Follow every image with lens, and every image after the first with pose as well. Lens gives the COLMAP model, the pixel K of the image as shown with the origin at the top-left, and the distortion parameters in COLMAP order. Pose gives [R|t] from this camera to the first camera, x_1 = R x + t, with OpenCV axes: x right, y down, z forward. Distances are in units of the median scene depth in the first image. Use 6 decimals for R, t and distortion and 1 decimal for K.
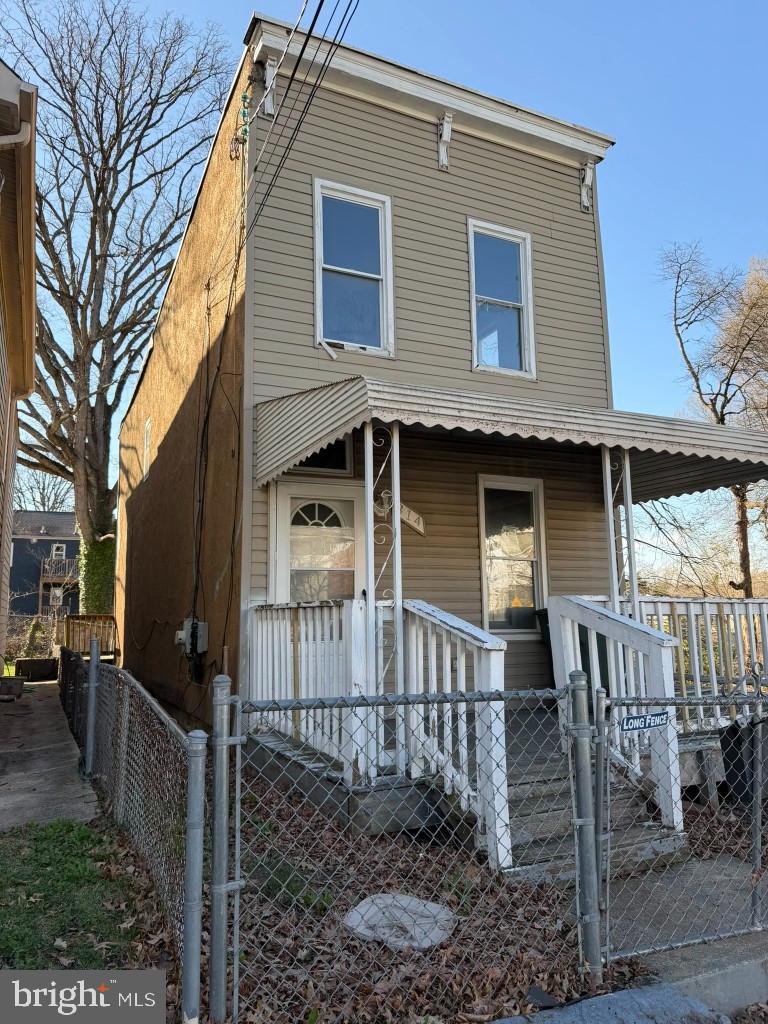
lens RADIAL K [[713.9, 0, 381.6], [0, 713.9, 510.7], [0, 0, 1]] dist [0.005857, -0.000425]
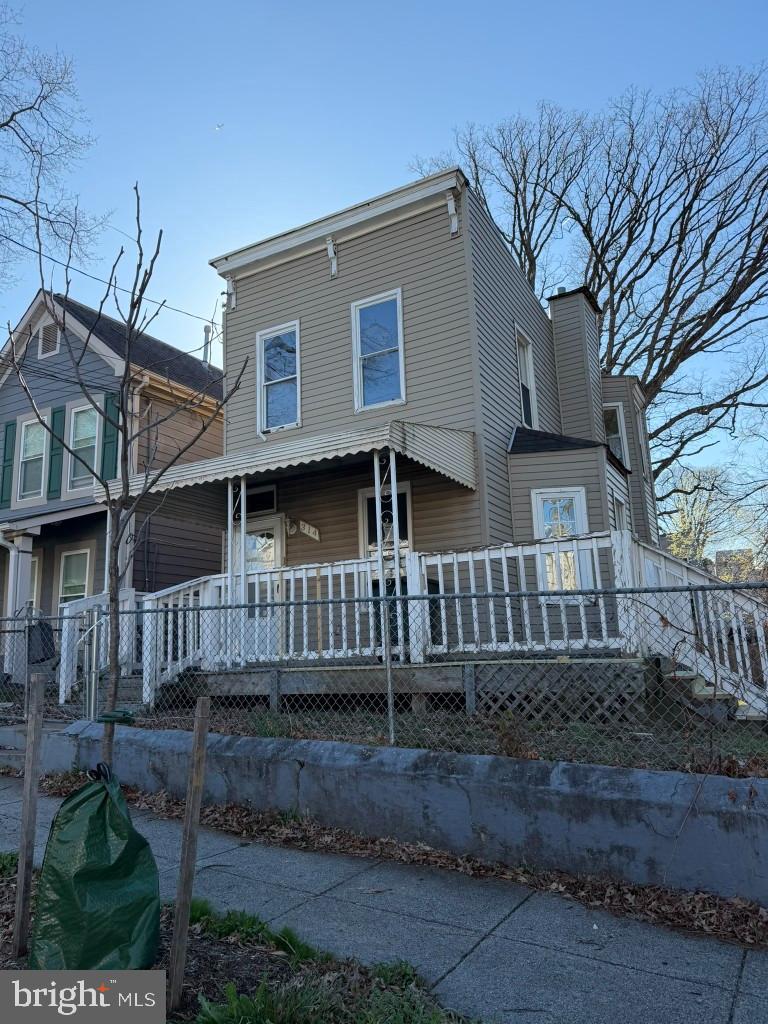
lens RADIAL K [[713.9, 0, 380.4], [0, 713.9, 511.9], [0, 0, 1]] dist [0.005857, -0.000425]
pose [[0.583630, -0.172310, -0.793527, 1.306588], [0.147590, 0.983459, -0.105002, 0.146669], [0.798494, -0.055835, 0.599408, 0.242498]]
